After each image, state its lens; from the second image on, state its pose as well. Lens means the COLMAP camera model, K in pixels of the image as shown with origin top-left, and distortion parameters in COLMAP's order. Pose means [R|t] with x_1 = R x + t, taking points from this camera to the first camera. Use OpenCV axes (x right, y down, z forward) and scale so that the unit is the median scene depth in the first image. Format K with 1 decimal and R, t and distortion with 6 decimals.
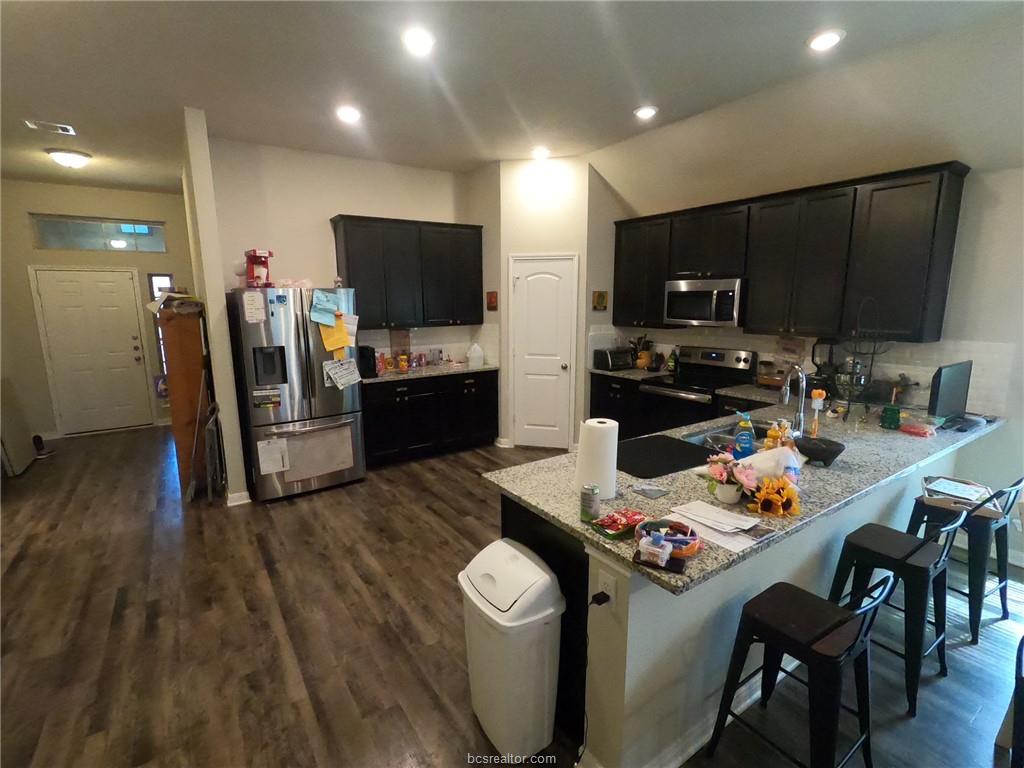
lens RADIAL K [[489.5, 0, 507.2], [0, 489.5, 385.7], [0, 0, 1]] dist [0.001526, -0.000263]
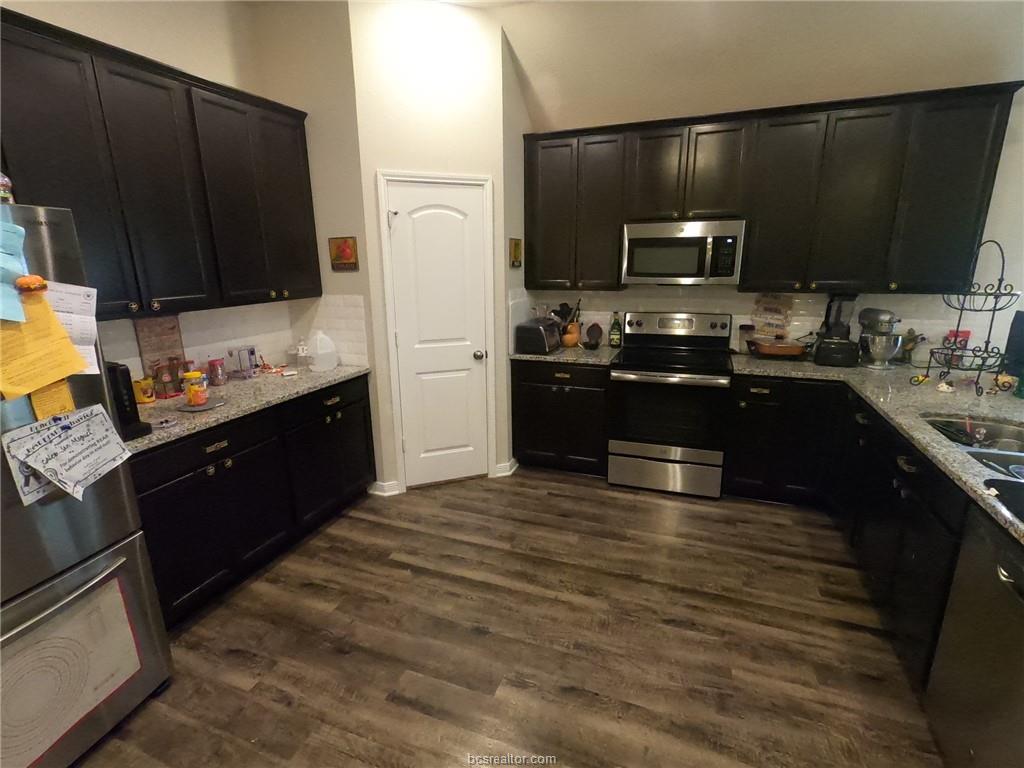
lens RADIAL K [[489.5, 0, 507.2], [0, 489.5, 385.7], [0, 0, 1]] dist [0.001526, -0.000263]
pose [[0.818726, -0.147432, 0.554934, -0.224865], [0.107015, 0.988720, 0.104792, -0.064219], [-0.564123, -0.026410, 0.825268, 0.441989]]
